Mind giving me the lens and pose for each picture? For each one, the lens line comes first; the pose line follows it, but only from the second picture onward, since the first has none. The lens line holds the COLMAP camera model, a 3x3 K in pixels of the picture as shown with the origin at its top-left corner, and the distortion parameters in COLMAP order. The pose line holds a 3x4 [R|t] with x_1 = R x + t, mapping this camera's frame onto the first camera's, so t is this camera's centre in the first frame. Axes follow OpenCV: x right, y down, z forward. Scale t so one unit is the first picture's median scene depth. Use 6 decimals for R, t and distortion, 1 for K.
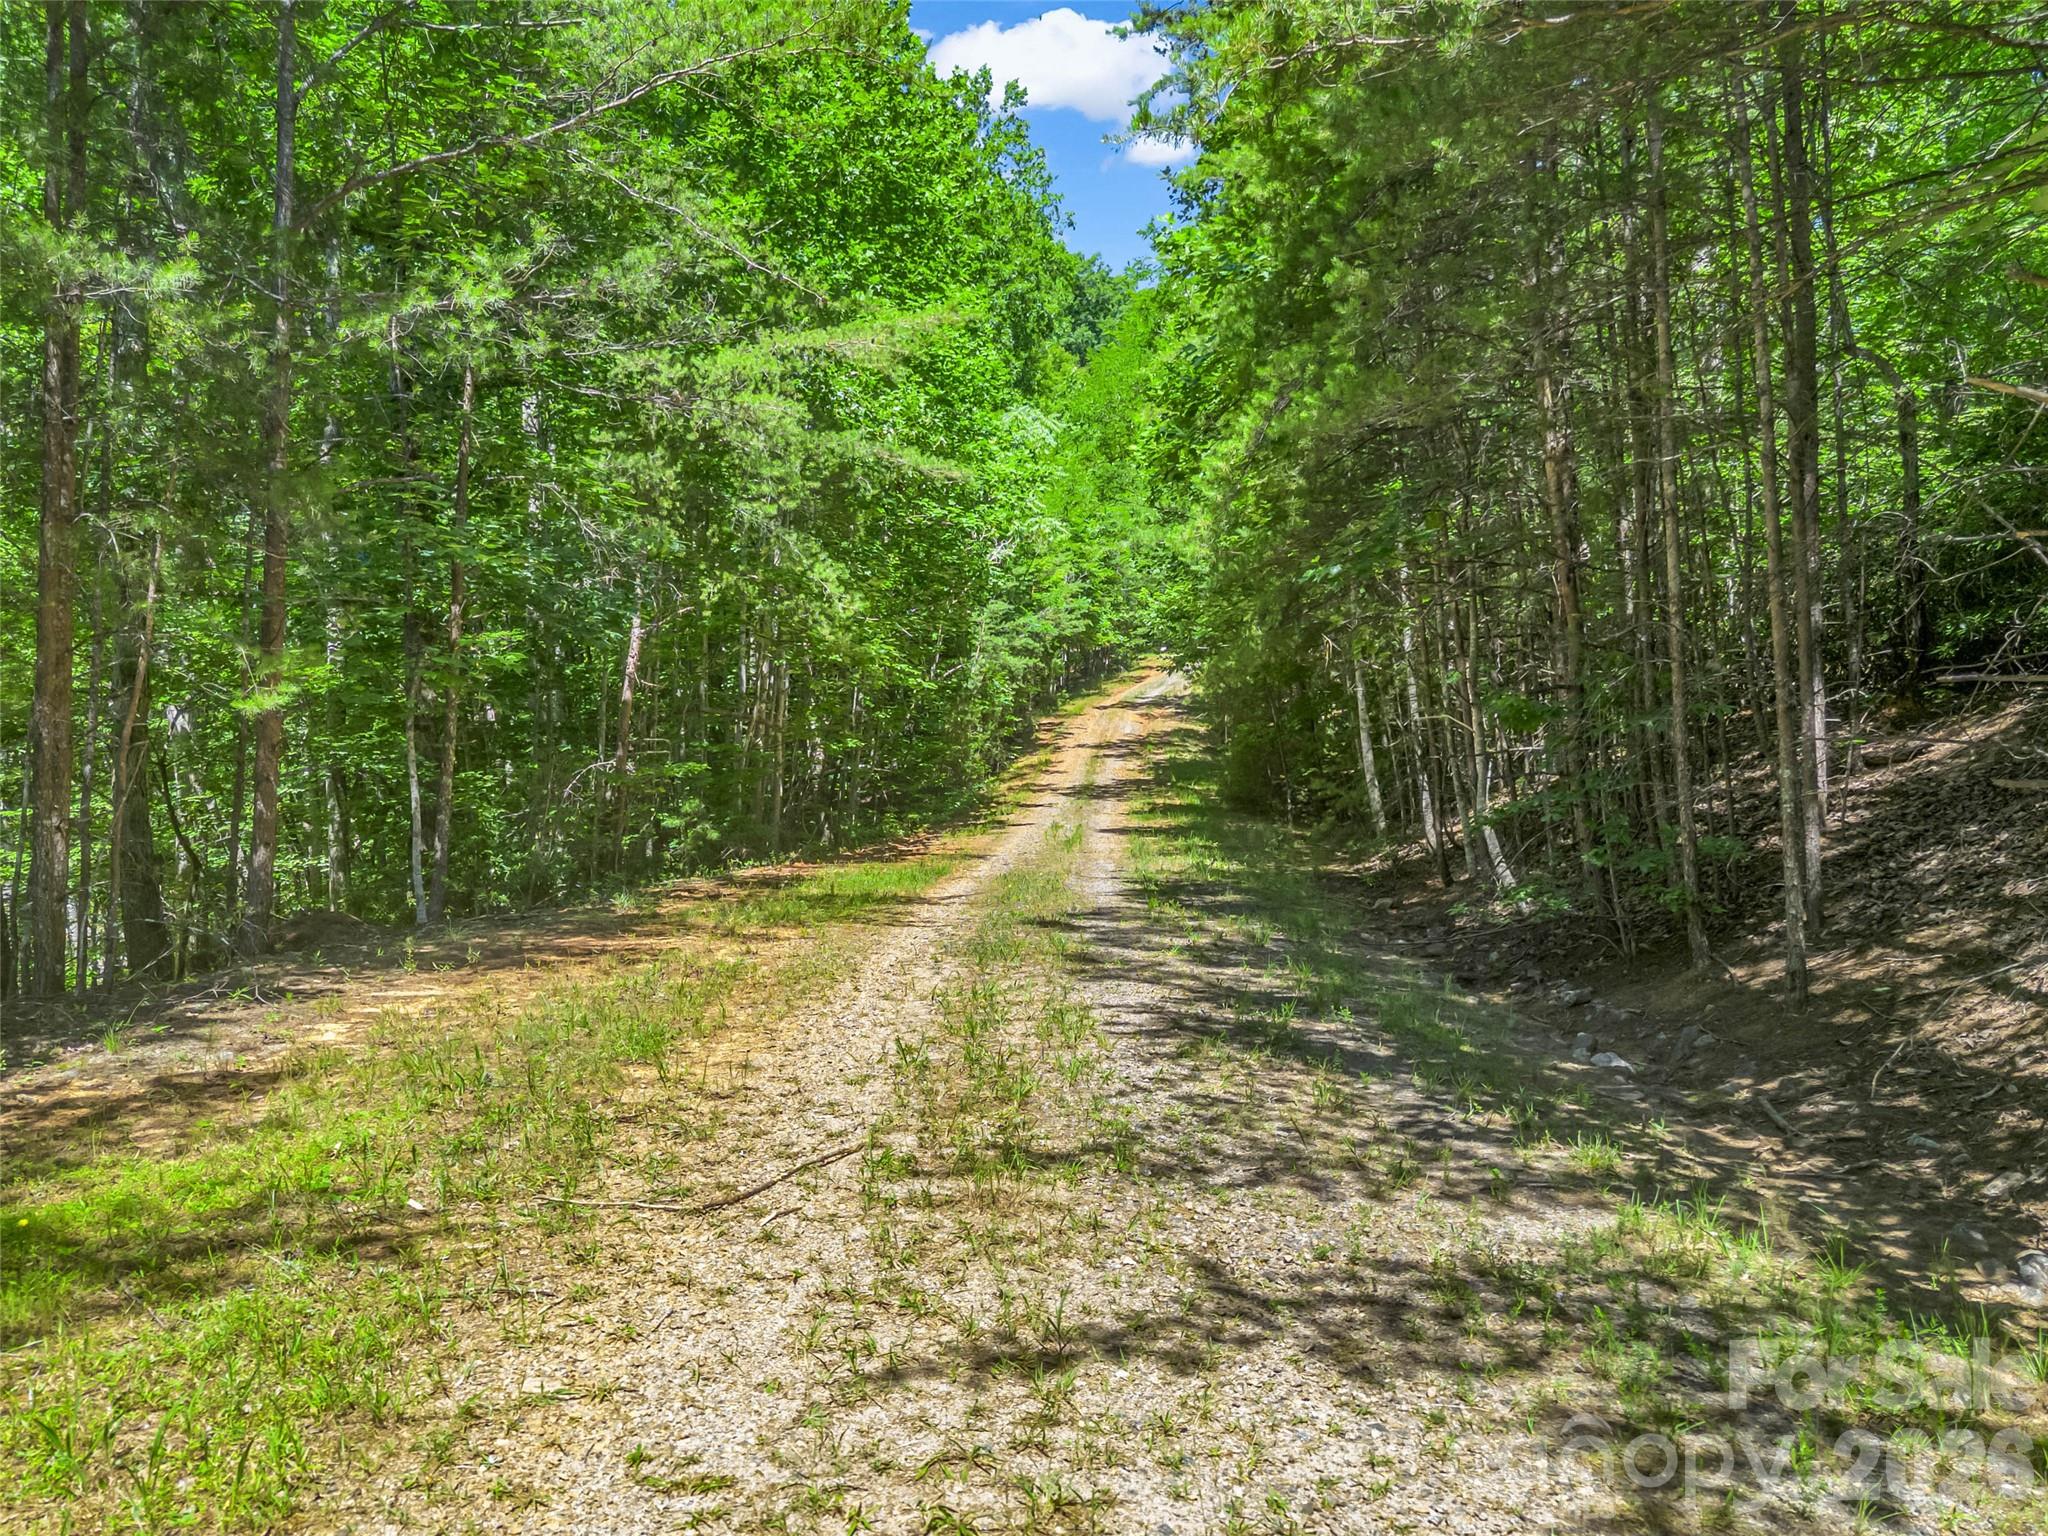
lens RADIAL K [[1473.3, 0, 1026.9], [0, 1473.3, 772.5], [0, 0, 1]] dist [0.059349, -0.048849]
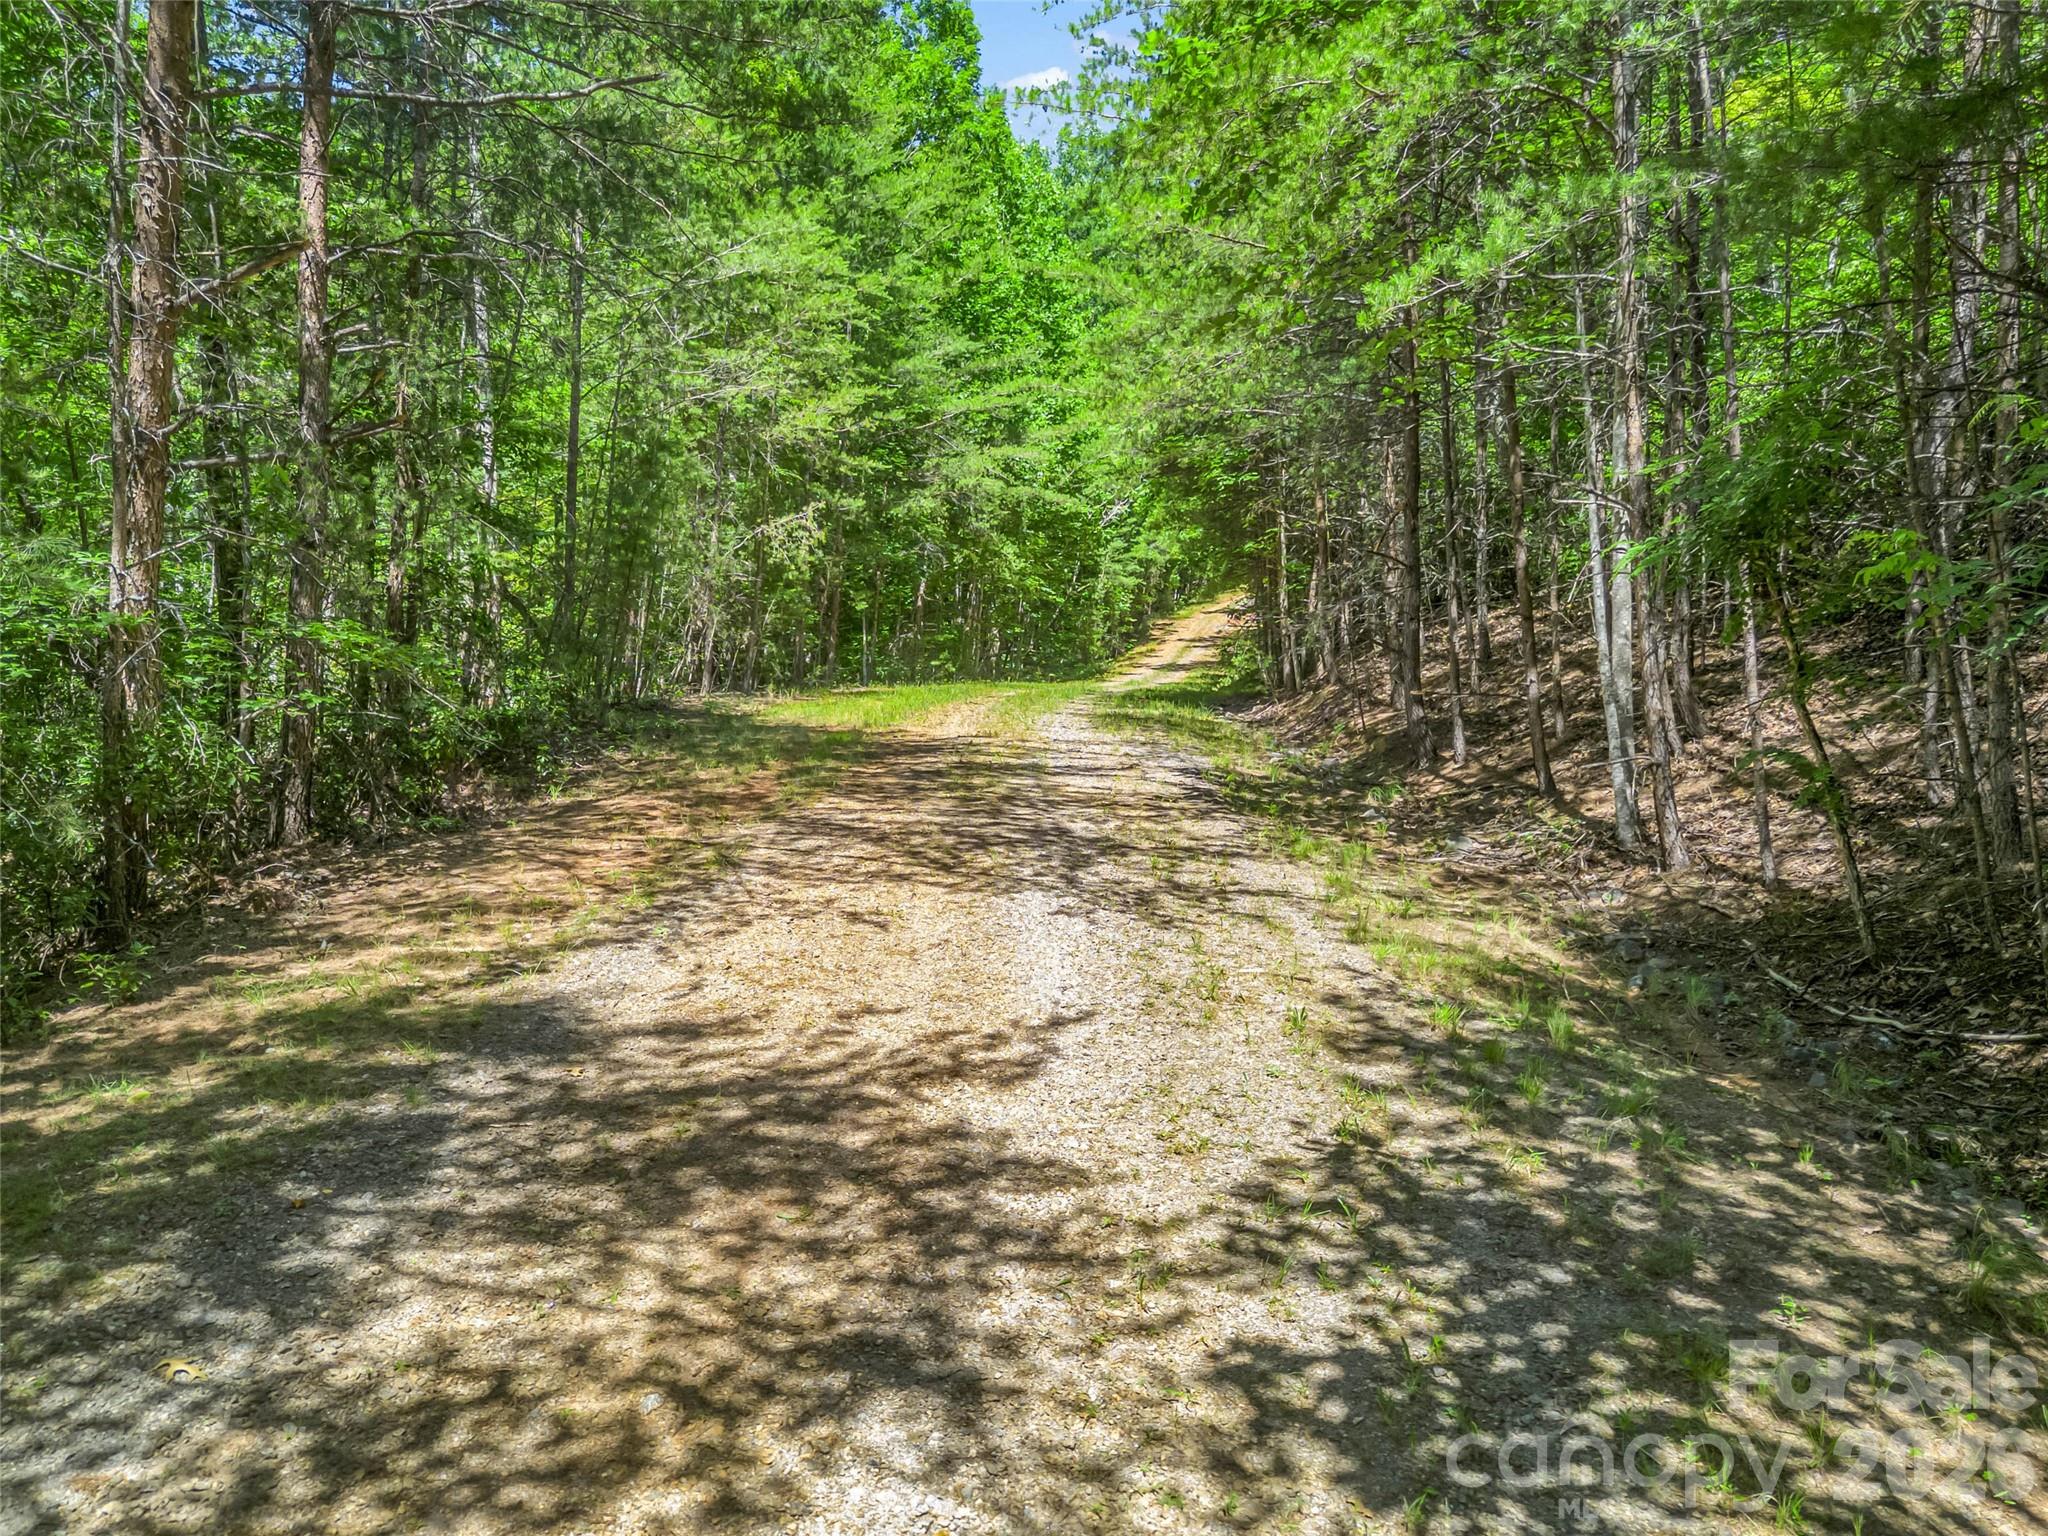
lens RADIAL K [[1473.3, 0, 1018.2], [0, 1473.3, 822.0], [0, 0, 1]] dist [0.059349, -0.048849]
pose [[0.992881, 0.028081, -0.115756, 0.054457], [-0.016718, 0.995047, 0.097989, 0.020799], [0.117935, -0.095356, 0.988432, -0.456652]]
